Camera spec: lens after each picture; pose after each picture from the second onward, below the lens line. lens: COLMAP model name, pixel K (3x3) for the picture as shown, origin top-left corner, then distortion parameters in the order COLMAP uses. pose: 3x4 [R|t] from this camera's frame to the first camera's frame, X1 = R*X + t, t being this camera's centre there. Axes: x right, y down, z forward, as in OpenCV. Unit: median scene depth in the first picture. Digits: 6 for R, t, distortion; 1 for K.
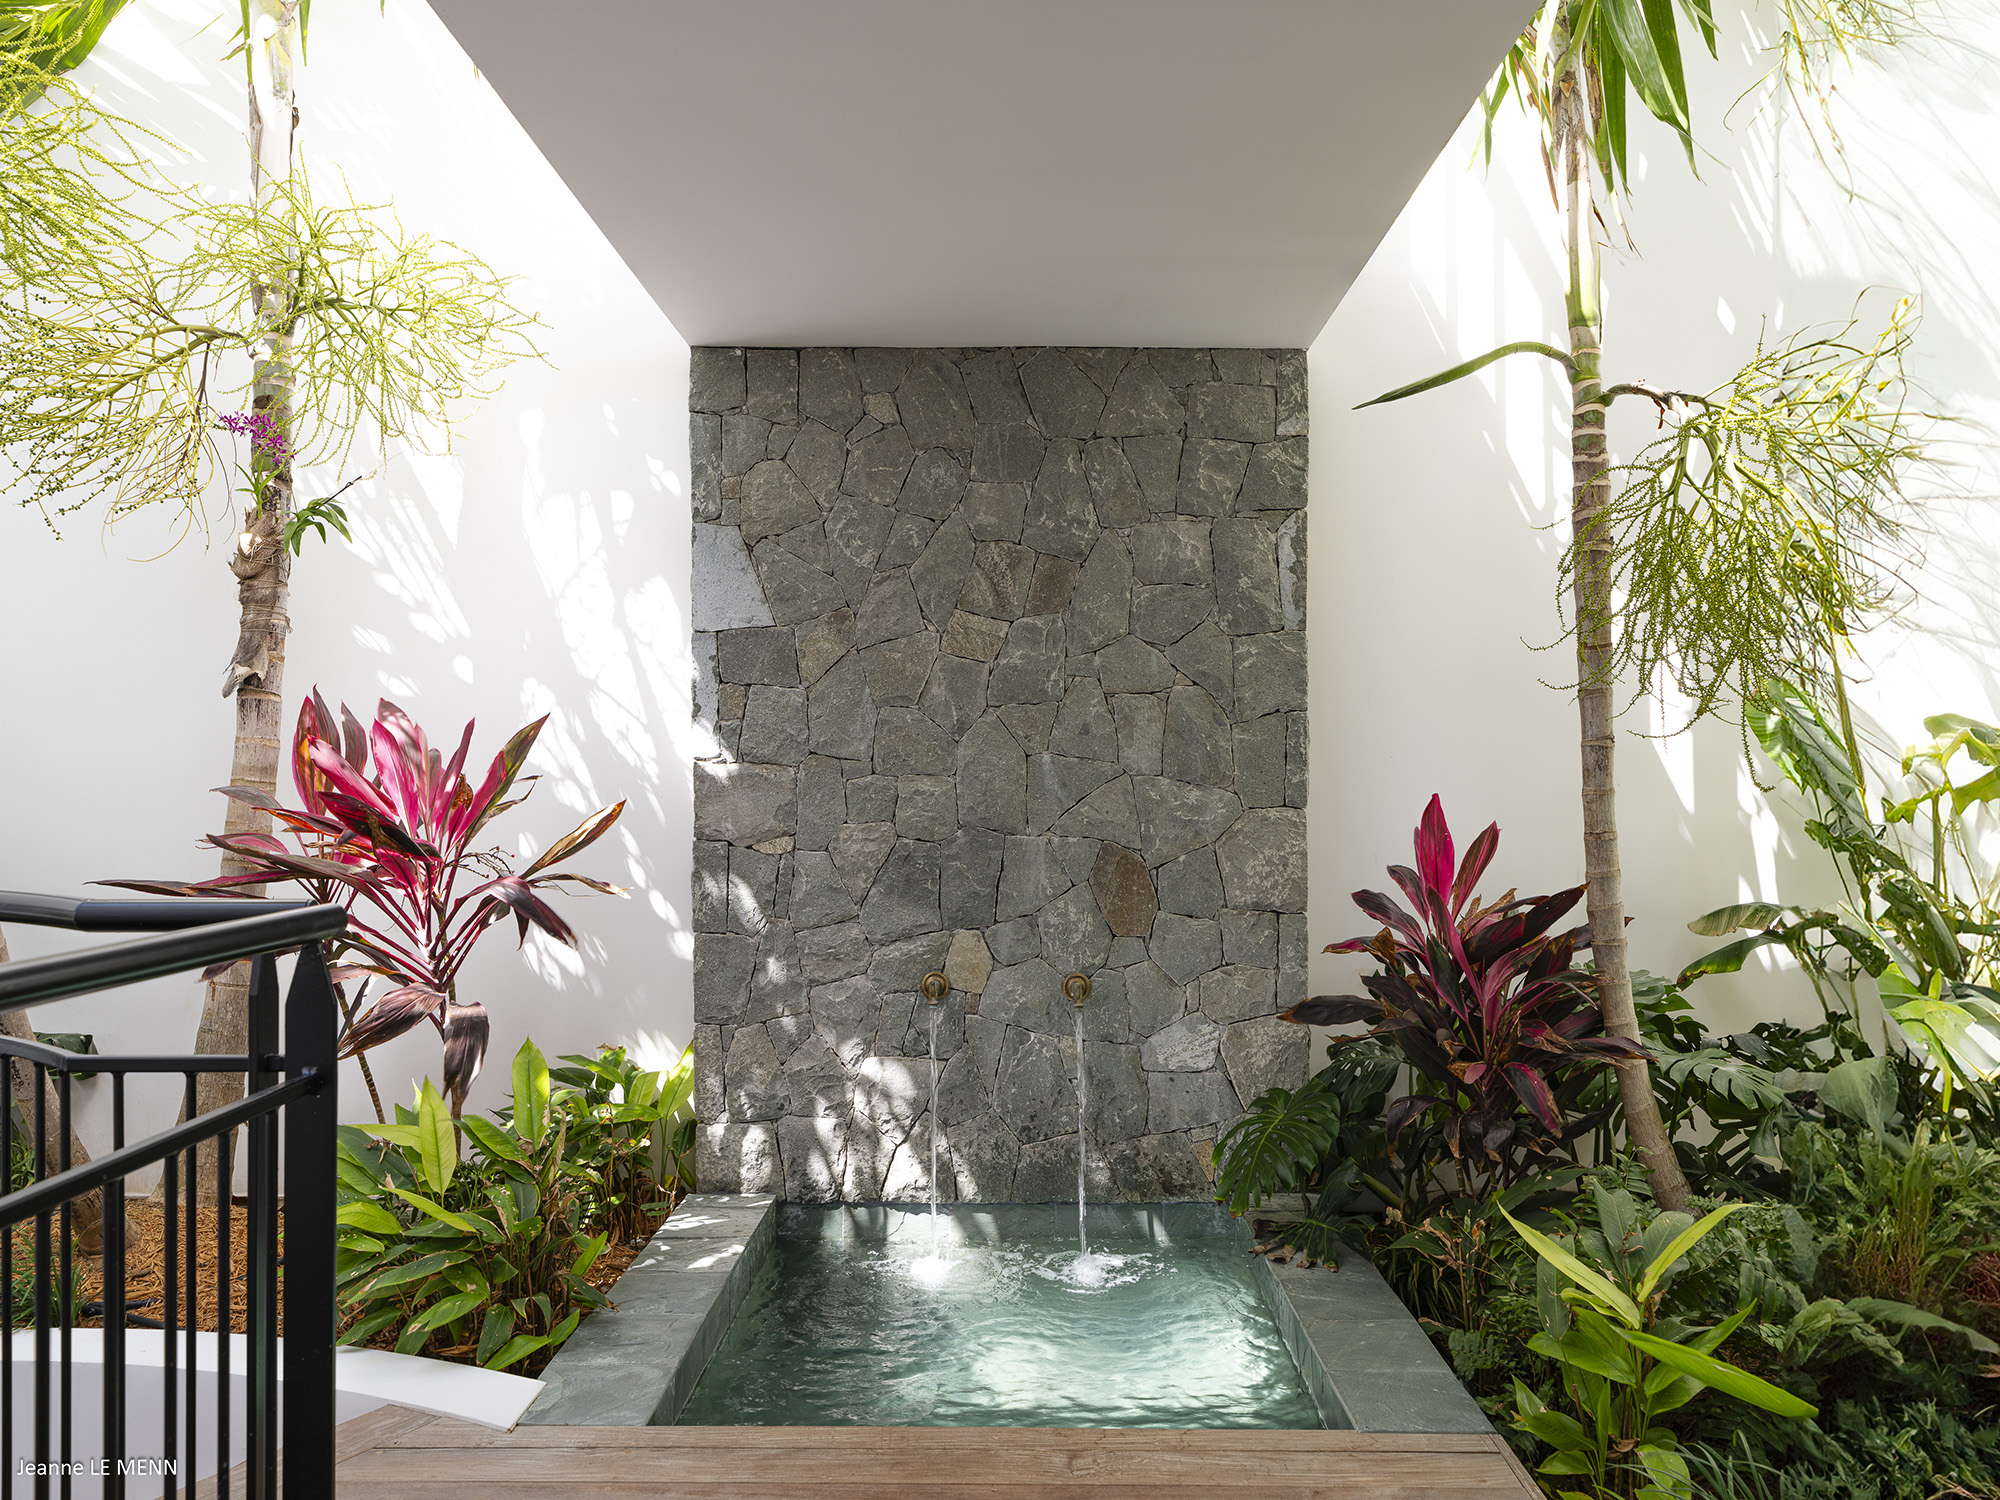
lens RADIAL K [[1652.6, 0, 1003.3], [0, 1652.6, 749.4], [0, 0, 1]] dist [-0.001326, -0.002196]
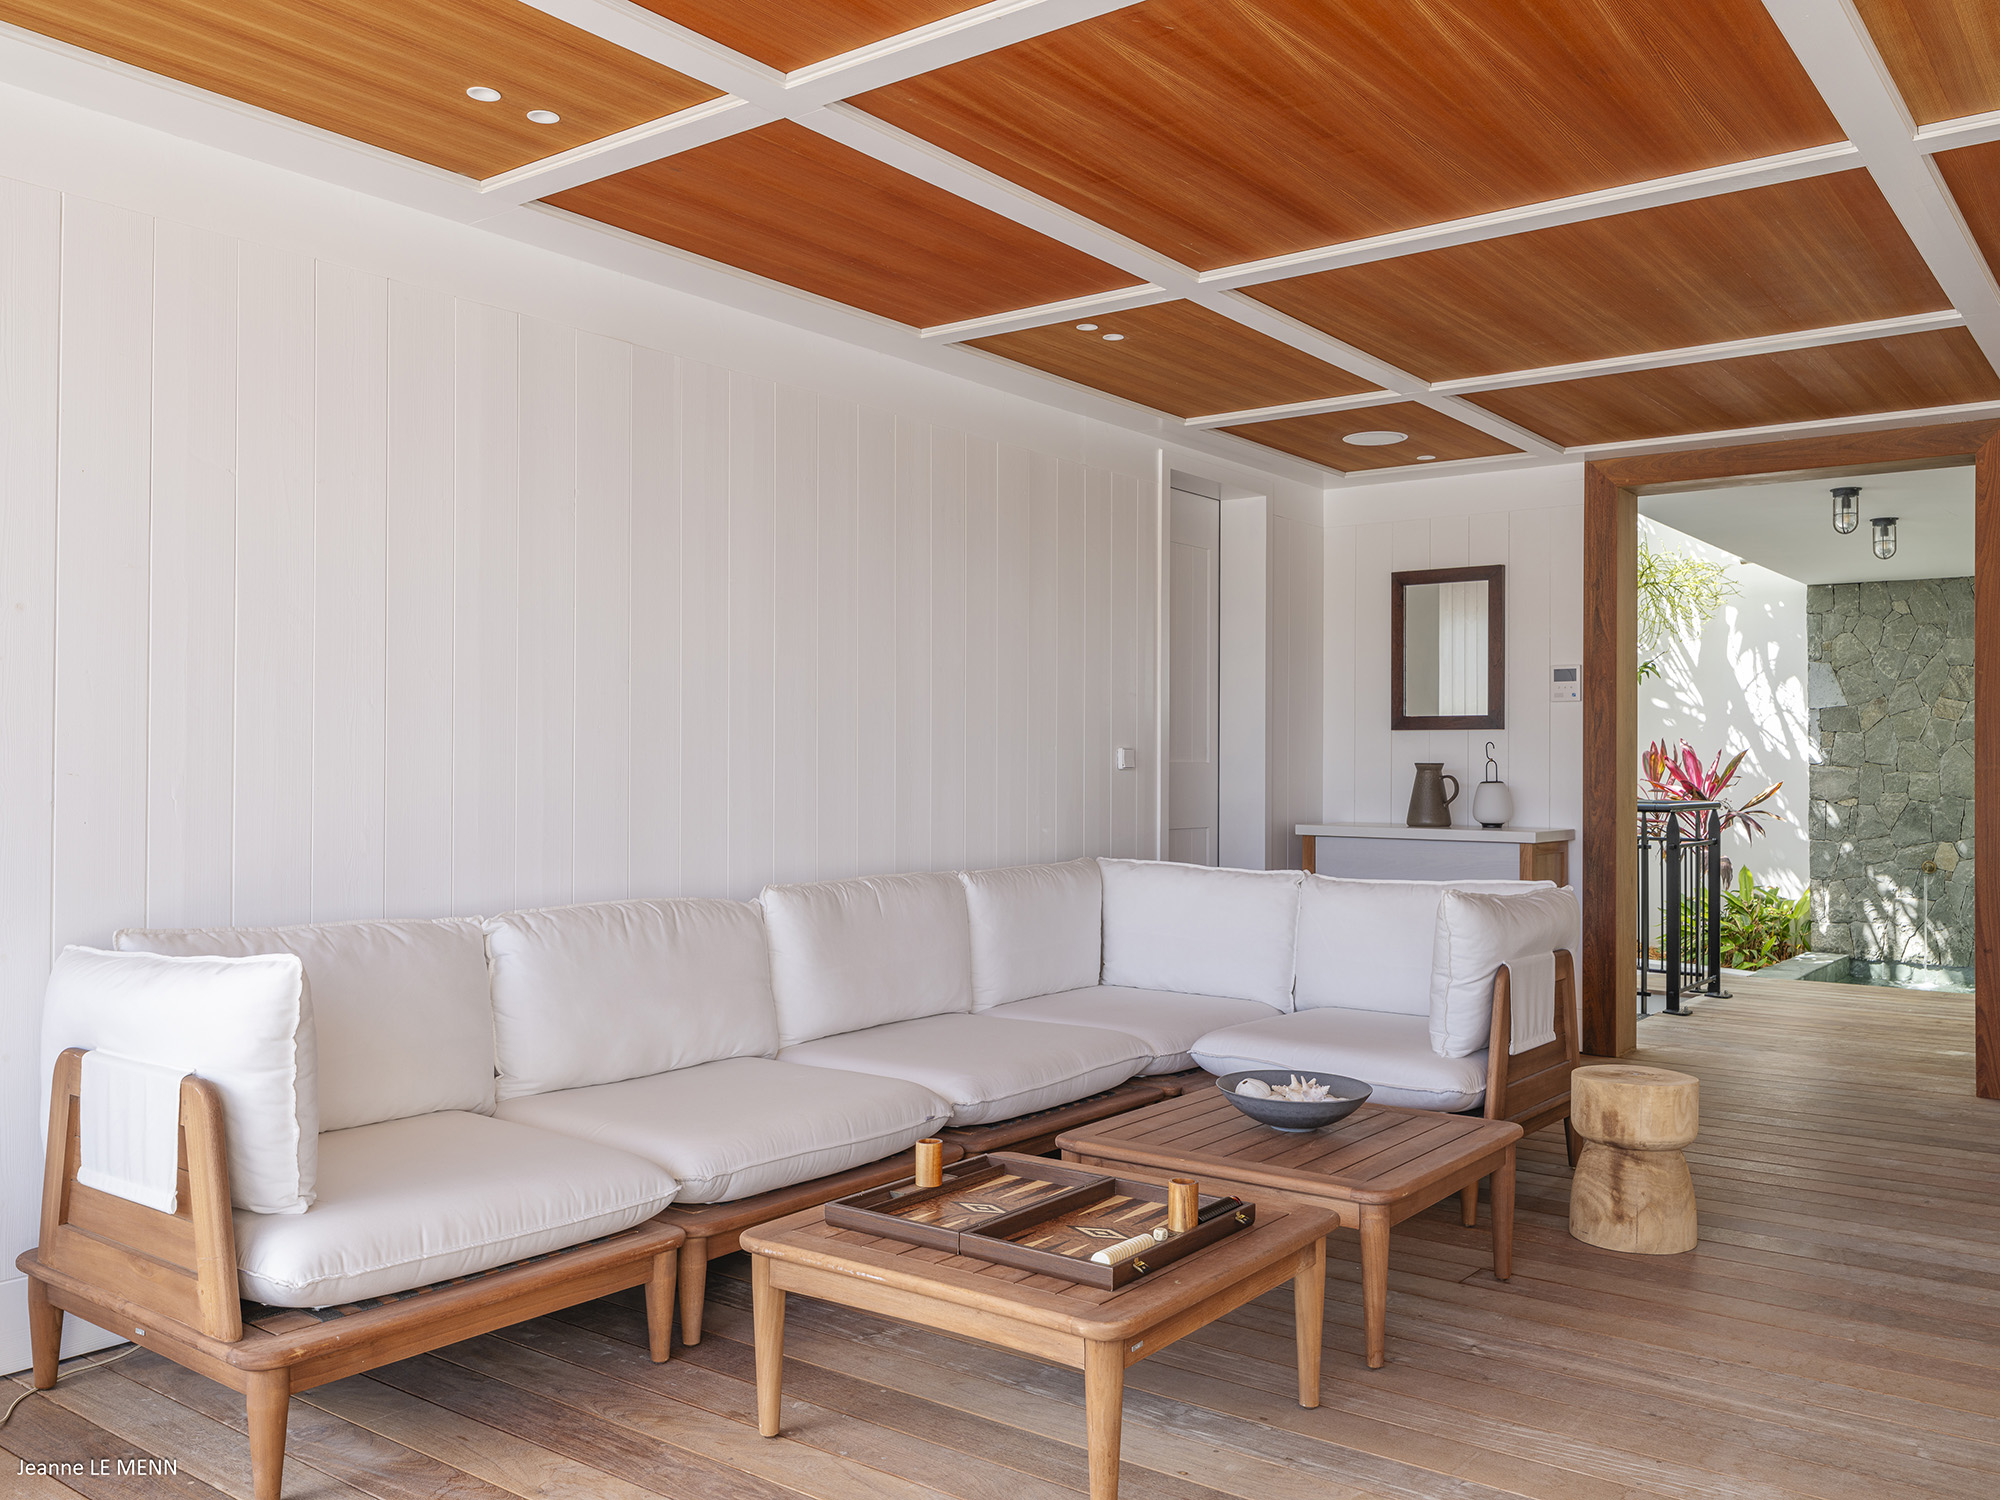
lens RADIAL K [[1652.6, 0, 1005.4], [0, 1652.6, 741.0], [0, 0, 1]] dist [-0.001326, -0.002196]
pose [[0.800993, -0.001139, -0.598672, 0.293467], [0.010113, 0.999881, 0.011628, -0.064308], [0.598588, -0.015368, 0.800910, -1.515565]]
